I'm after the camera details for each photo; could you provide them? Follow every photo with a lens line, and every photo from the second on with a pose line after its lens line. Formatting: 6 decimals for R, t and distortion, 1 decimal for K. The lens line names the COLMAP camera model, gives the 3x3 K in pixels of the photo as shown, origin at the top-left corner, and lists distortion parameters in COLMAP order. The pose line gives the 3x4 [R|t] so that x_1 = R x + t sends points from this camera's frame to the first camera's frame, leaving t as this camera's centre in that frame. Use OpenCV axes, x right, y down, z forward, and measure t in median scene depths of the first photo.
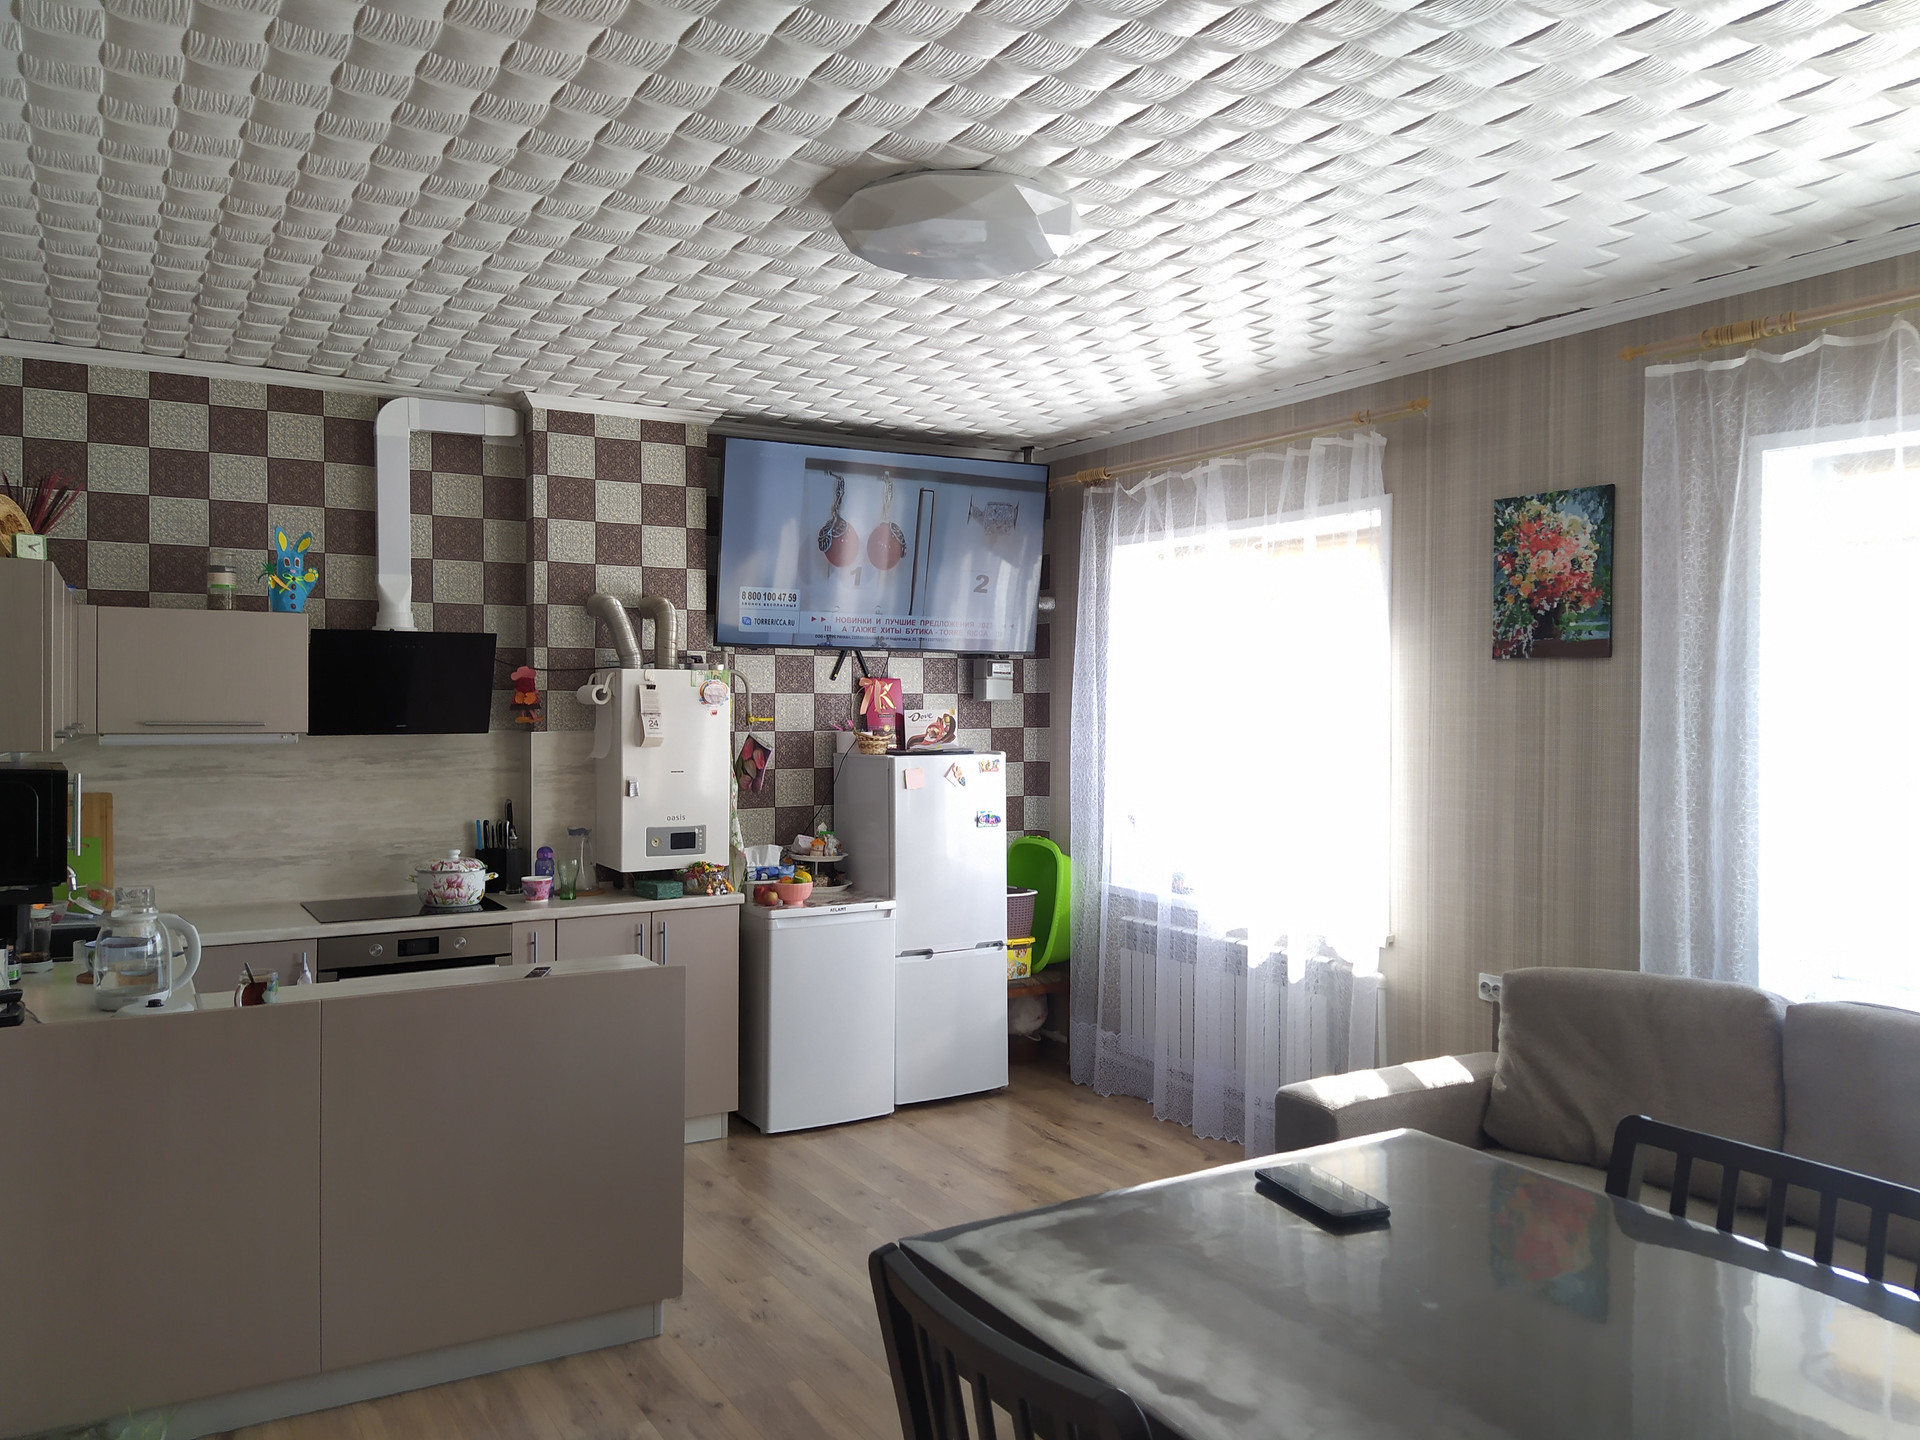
lens RADIAL K [[1514.4, 0, 944.7], [0, 1514.4, 729.9], [0, 0, 1]] dist [0.098048, -0.120472]
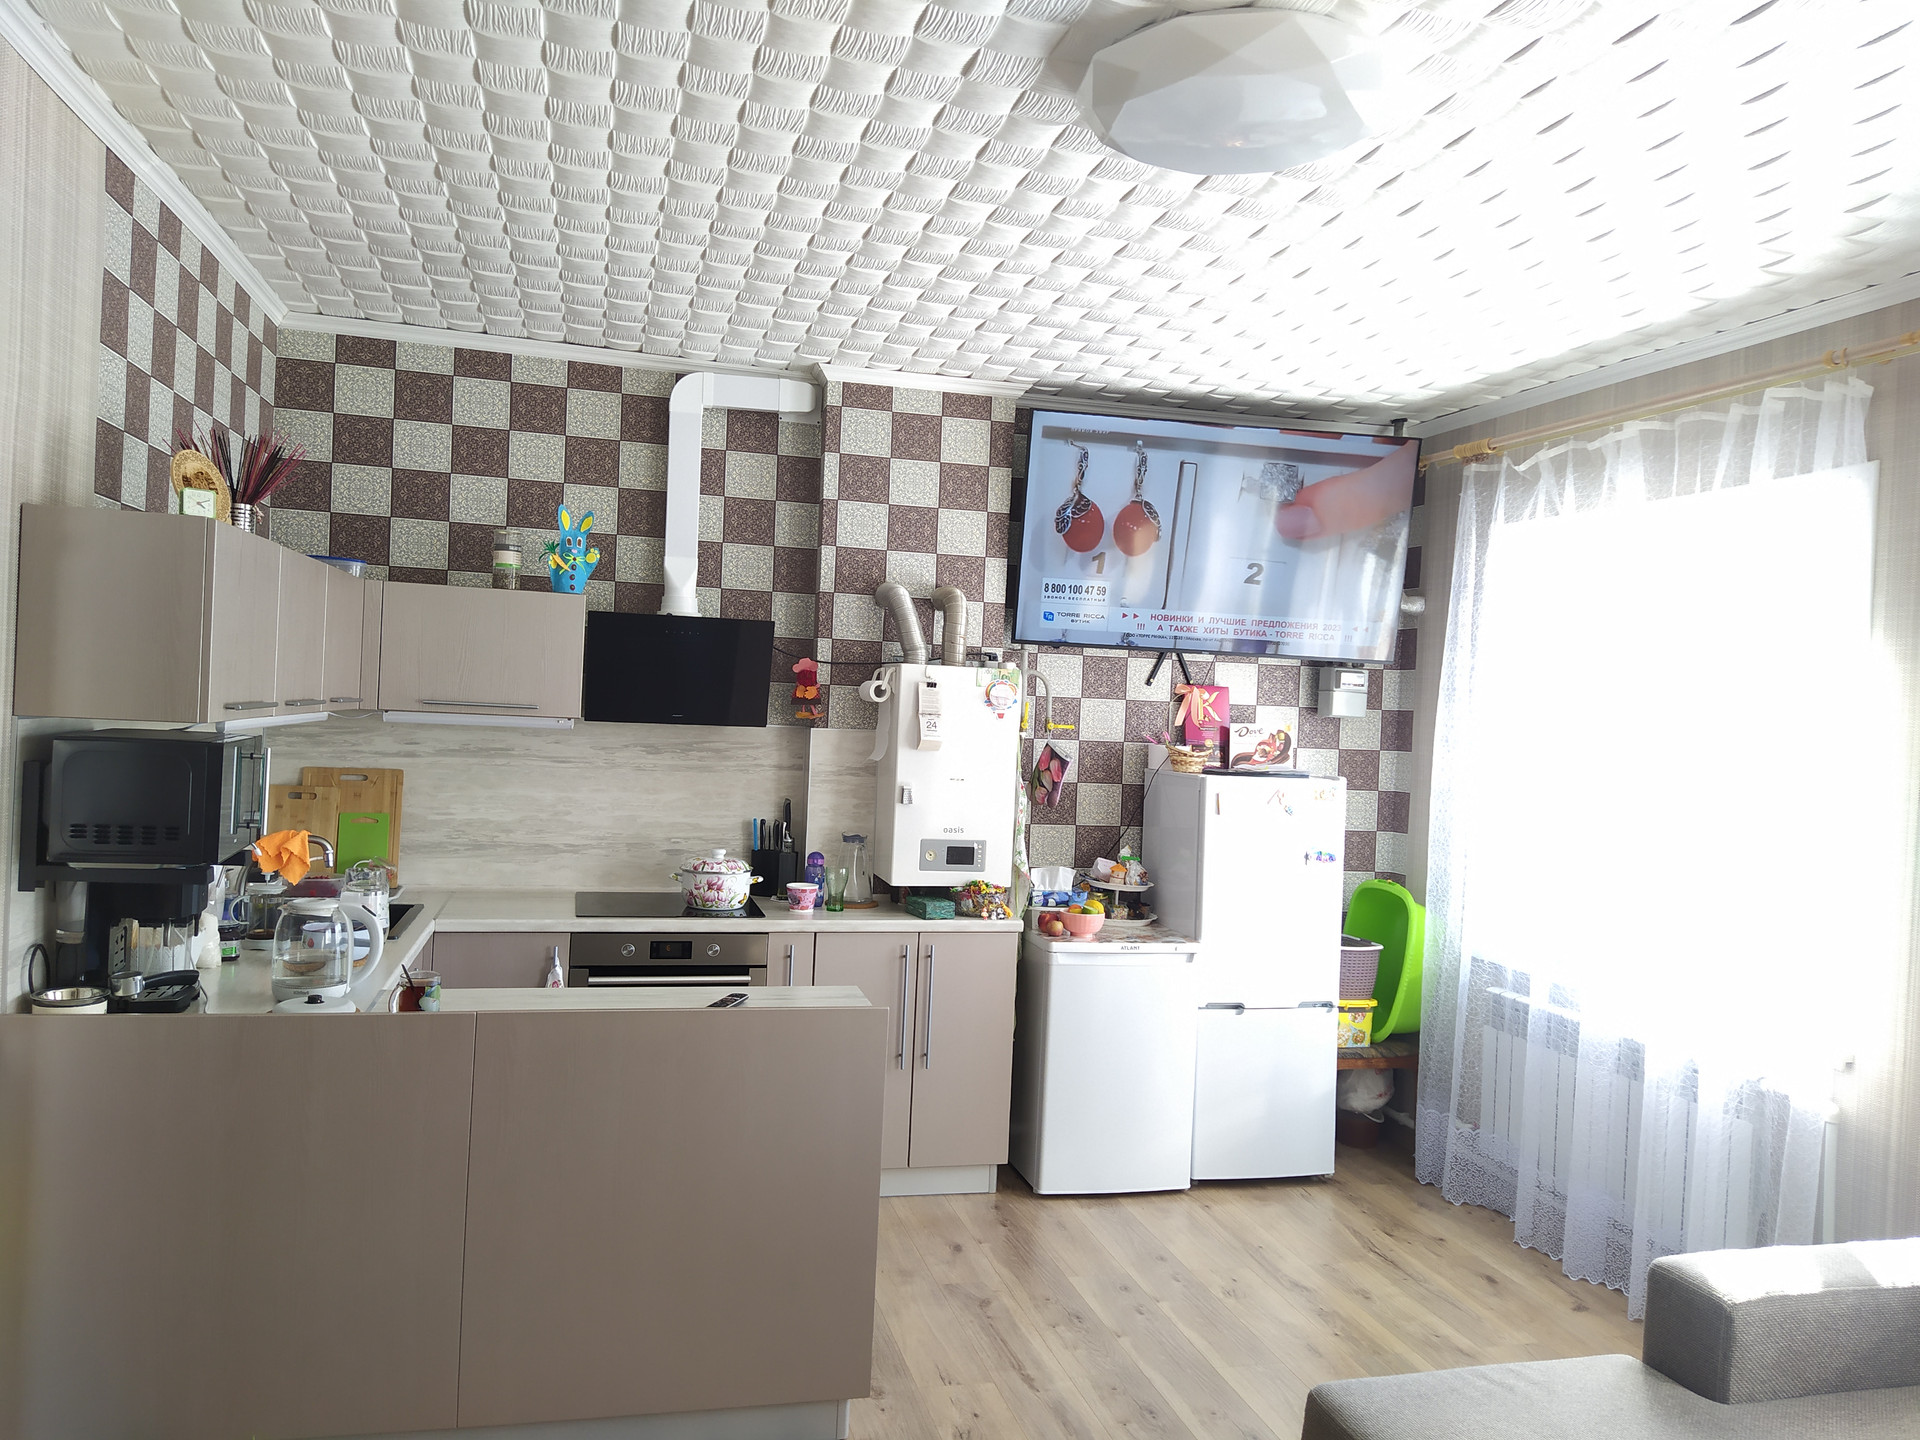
lens RADIAL K [[1514.4, 0, 914.0], [0, 1514.4, 723.7], [0, 0, 1]] dist [0.098048, -0.120472]
pose [[0.958254, 0.045062, -0.282347, 0.052227], [-0.047782, 0.998854, -0.002753, -0.001973], [0.281899, 0.016129, 0.959309, 0.128057]]
